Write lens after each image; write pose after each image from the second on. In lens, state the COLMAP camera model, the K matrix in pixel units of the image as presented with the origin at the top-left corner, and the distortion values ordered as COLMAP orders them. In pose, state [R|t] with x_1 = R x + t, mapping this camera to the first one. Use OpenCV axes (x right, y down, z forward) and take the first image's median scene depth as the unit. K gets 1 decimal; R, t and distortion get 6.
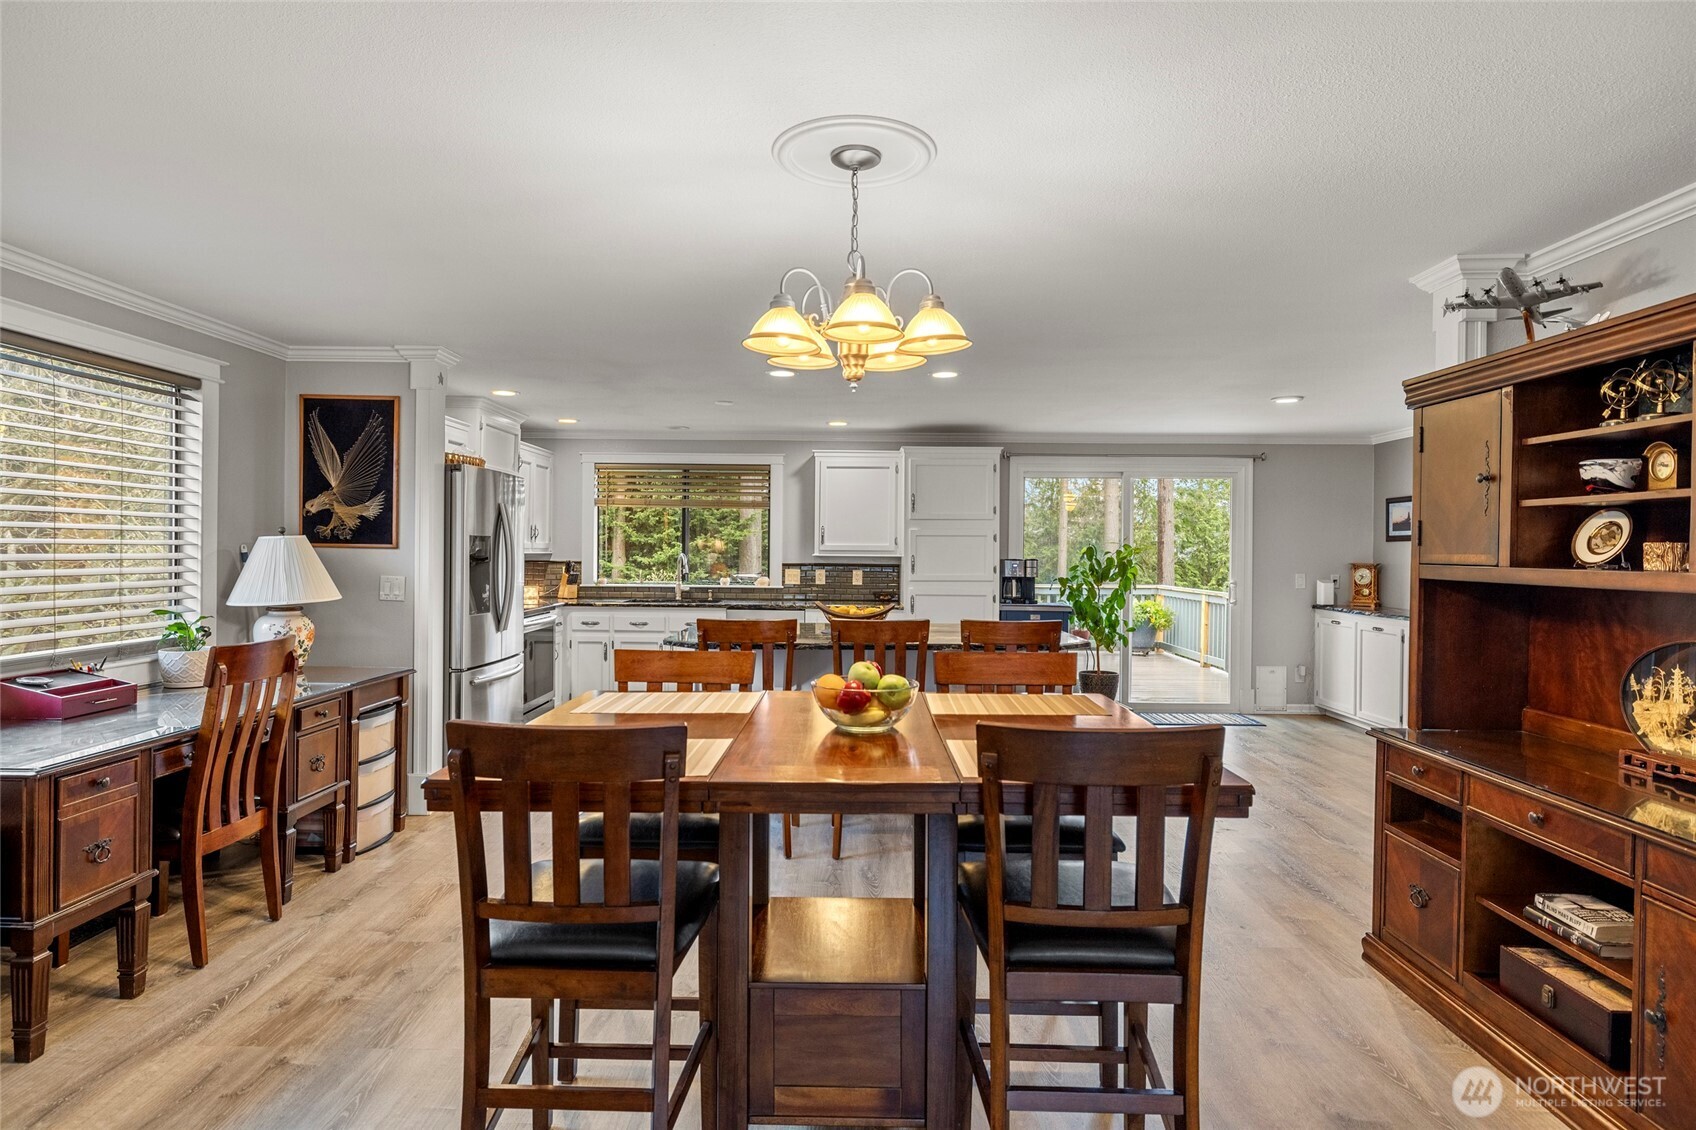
lens RADIAL K [[927.3, 0, 844.7], [0, 927.3, 553.0], [0, 0, 1]] dist [0.000107, 0.000416]
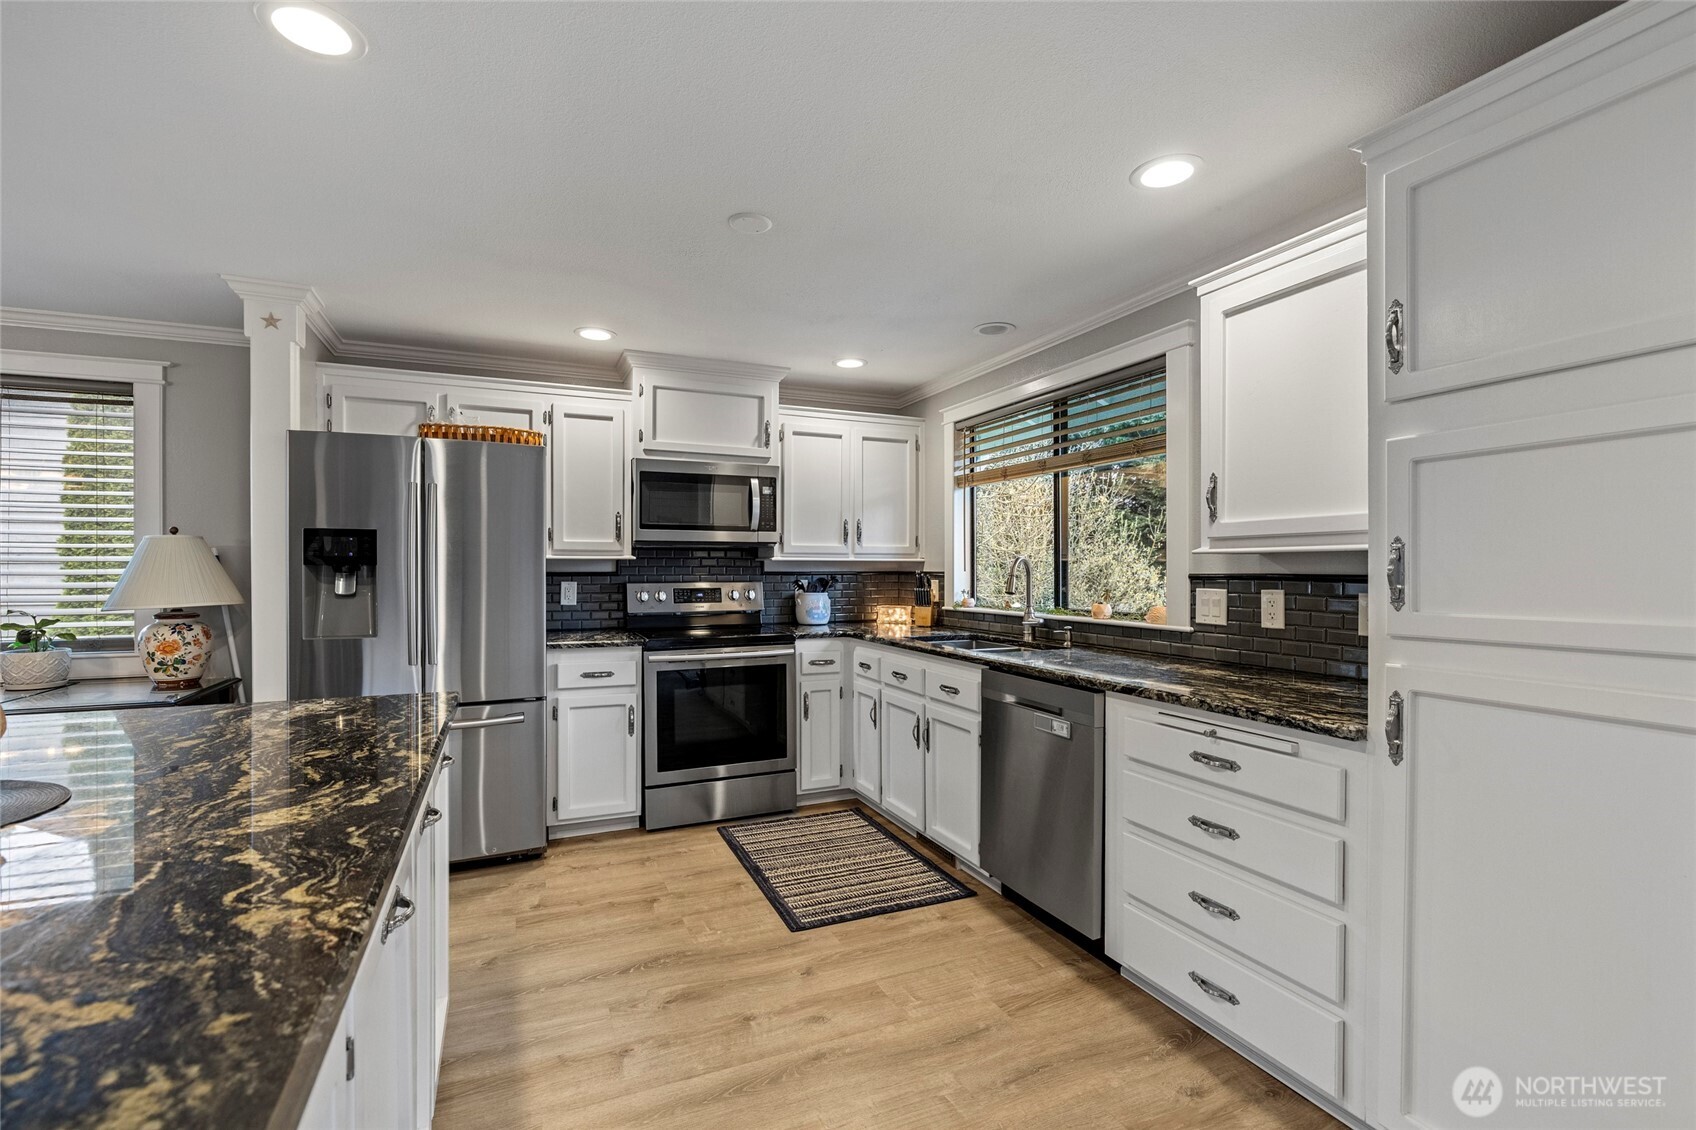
lens RADIAL K [[750.1, 0, 839.1], [0, 750.1, 572.2], [0, 0, 1]] dist [-0.007592, 0.000738]
pose [[0.409504, -0.005823, -0.912290, 0.203049], [0.001535, 0.999983, -0.005694, 0.013220], [0.912307, 0.000932, 0.409506, 0.785351]]
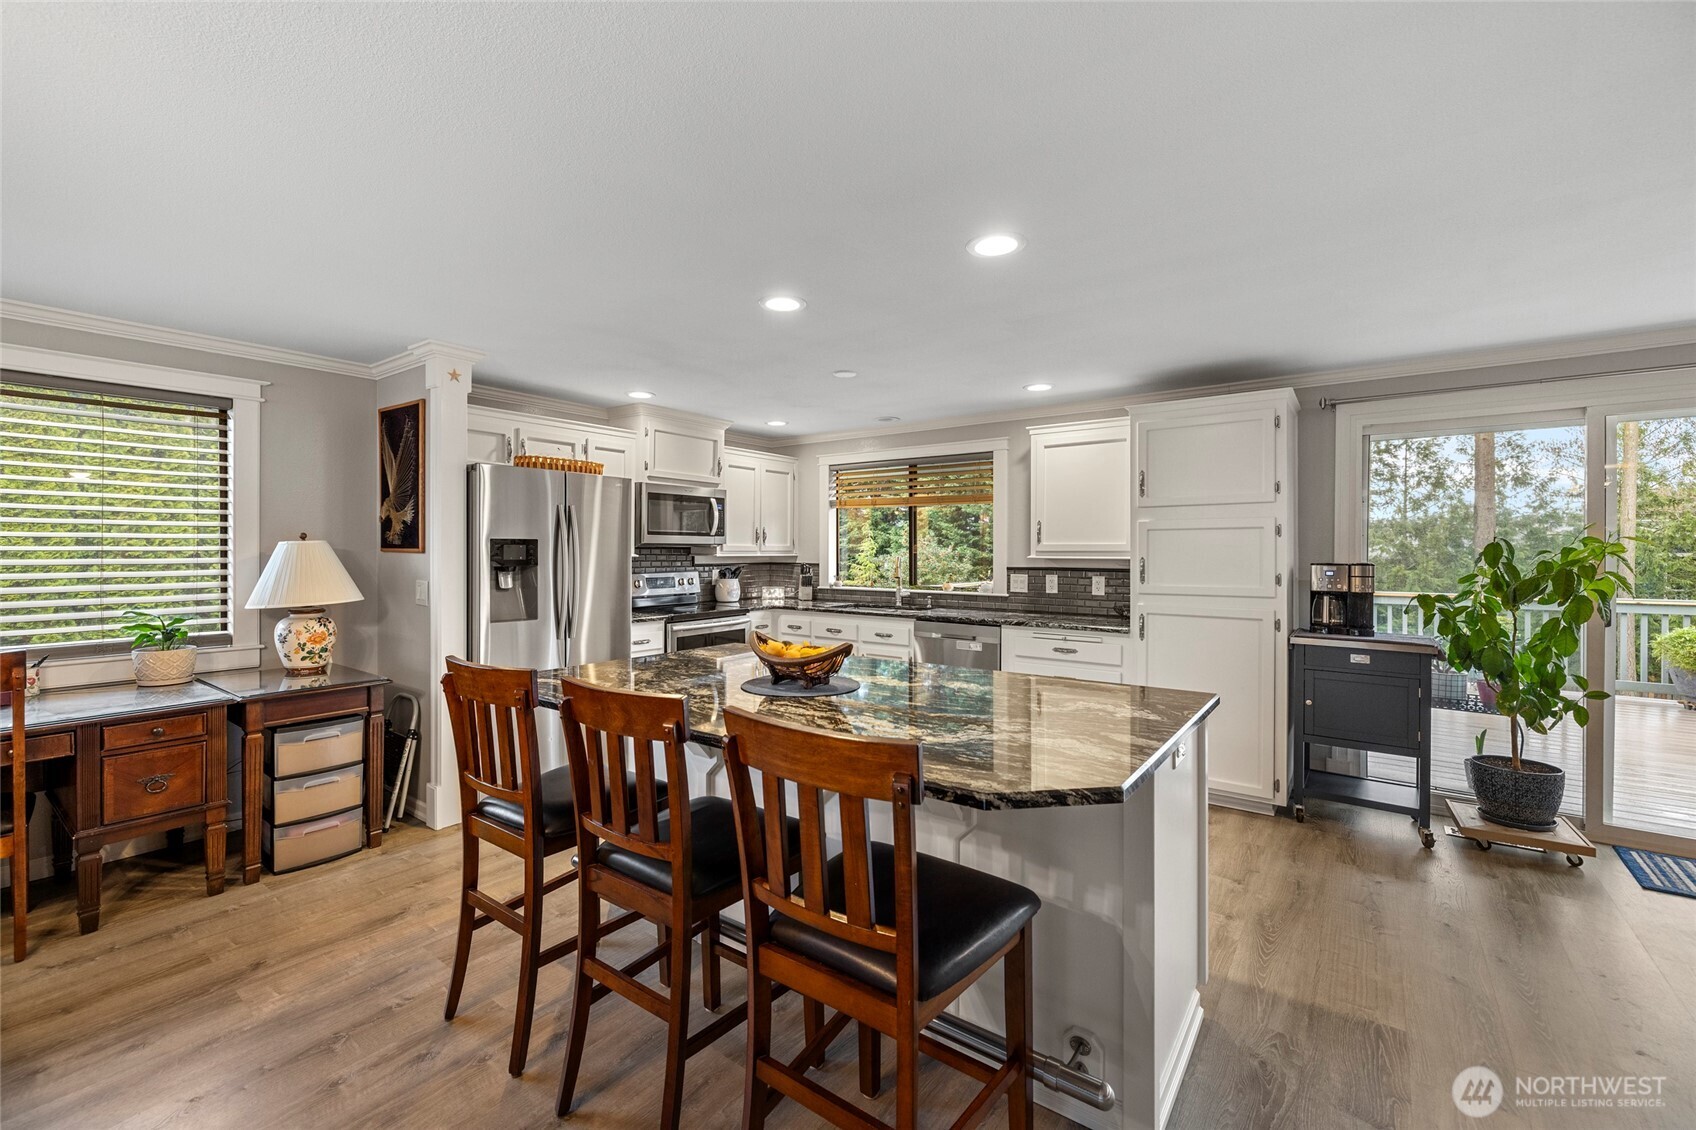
lens RADIAL K [[718.4, 0, 831.0], [0, 718.4, 554.7], [0, 0, 1]] dist [0.007895, -0.002450]
pose [[0.803423, -0.003672, -0.595398, 0.213505], [0.004284, 0.999991, -0.000386, -0.000531], [0.595393, -0.002241, 0.803431, 0.422227]]
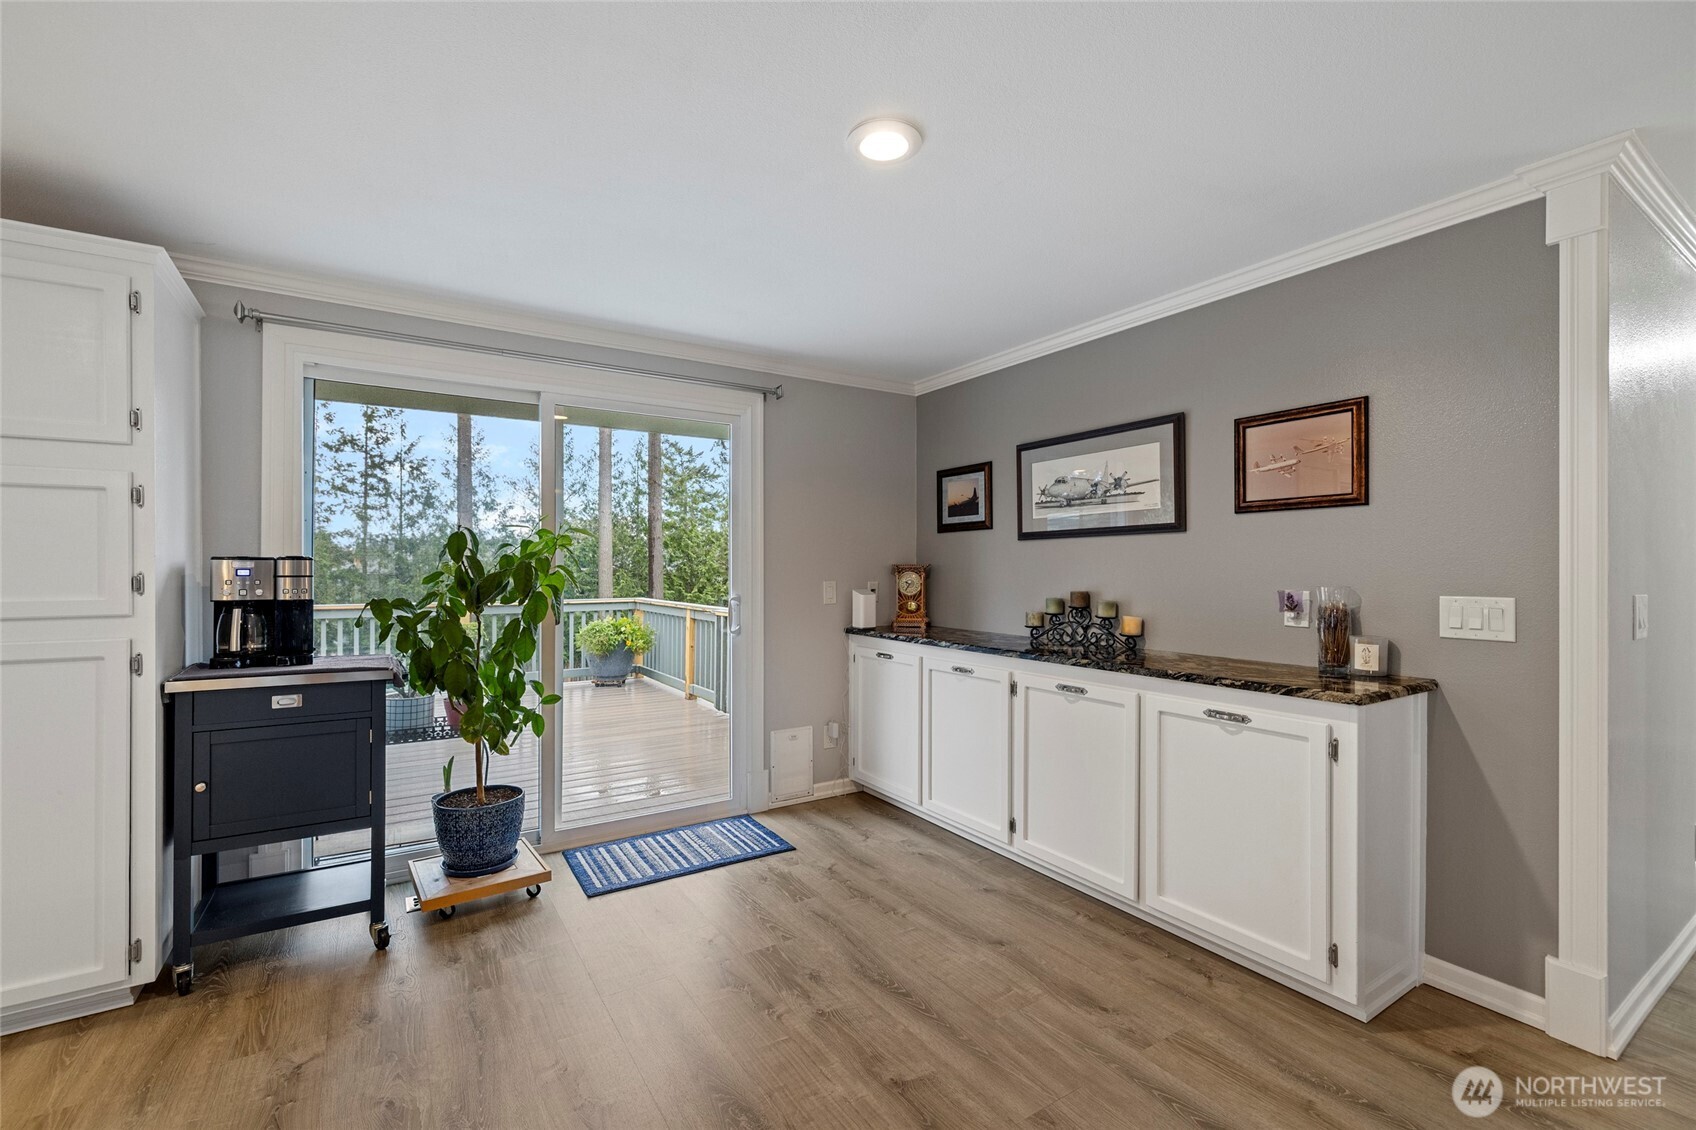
lens RADIAL K [[718.4, 0, 832.0], [0, 718.4, 569.5], [0, 0, 1]] dist [0.007895, -0.002450]
pose [[0.843158, -0.007675, 0.537611, 0.242404], [0.007171, 0.999970, 0.003029, 0.013722], [-0.537618, 0.001301, 0.843188, 0.628255]]
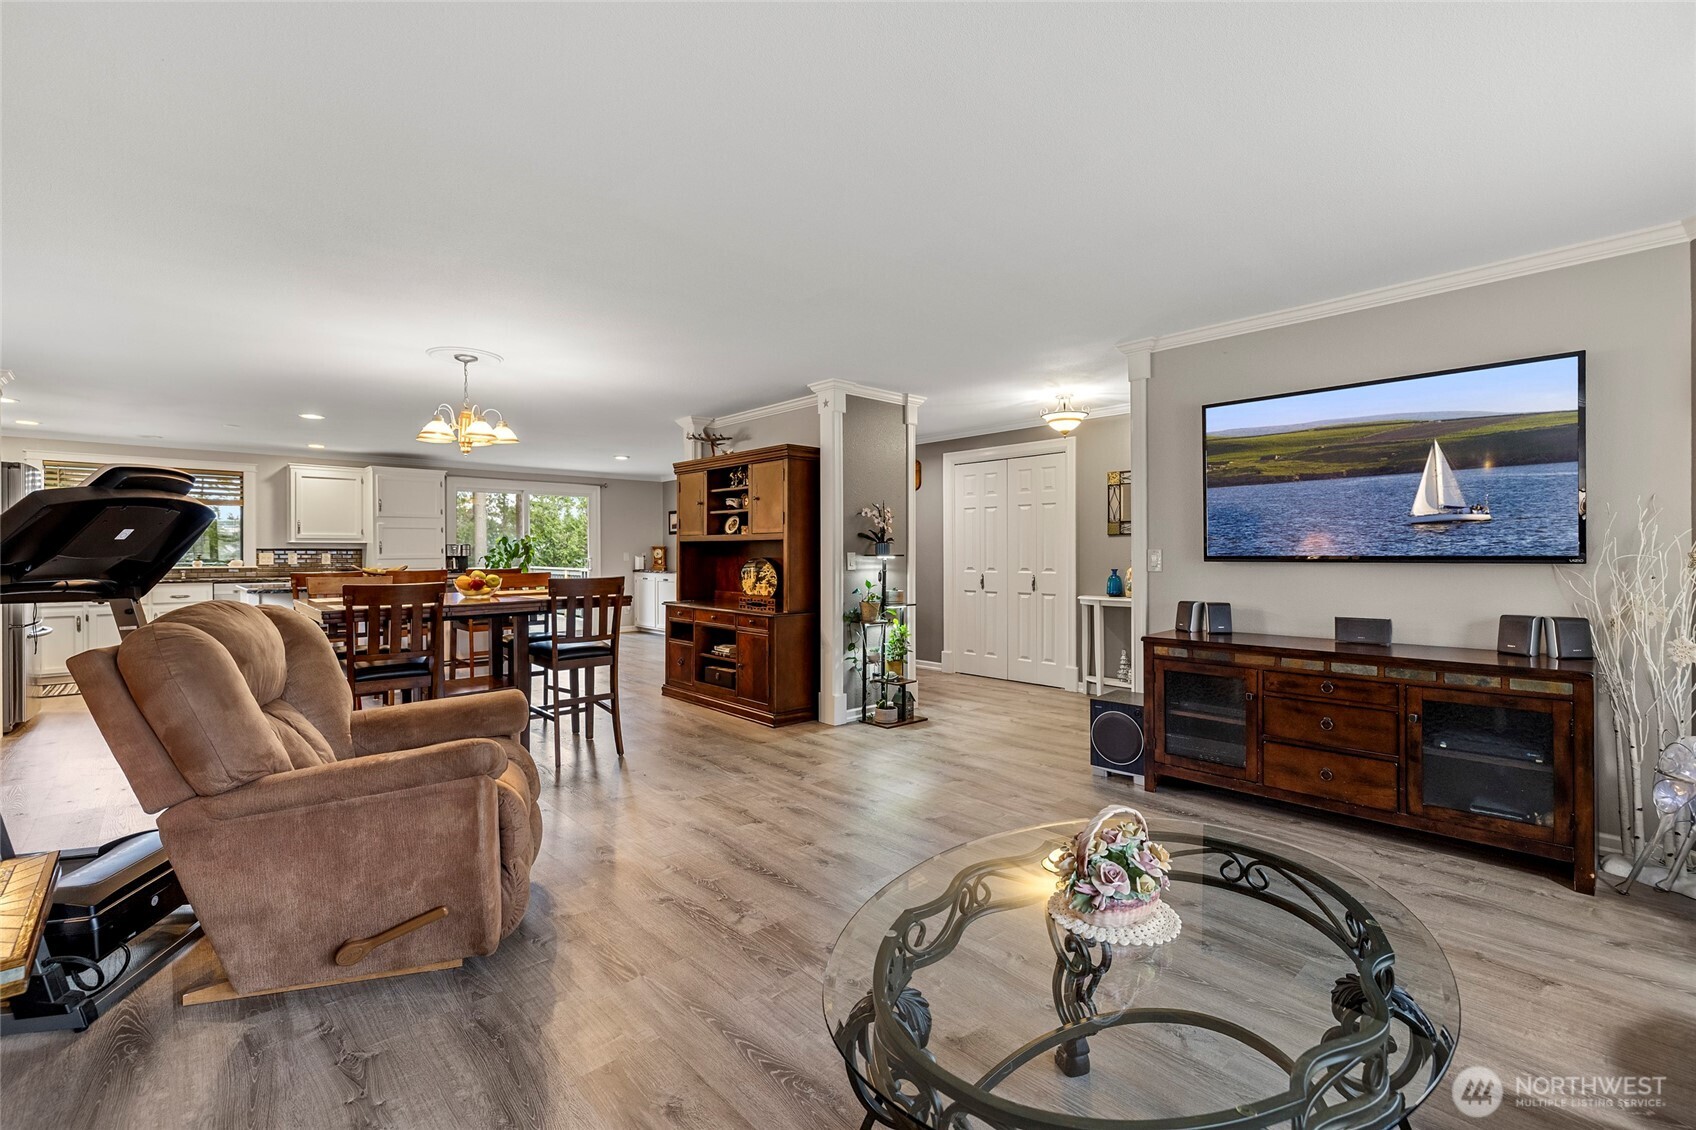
lens RADIAL K [[718.4, 0, 823.1], [0, 718.4, 558.7], [0, 0, 1]] dist [0.007895, -0.002450]
pose [[0.738806, -0.015844, 0.673732, -0.178641], [0.009827, 0.999871, 0.012738, 0.022517], [-0.673847, -0.002790, 0.738866, -0.307512]]
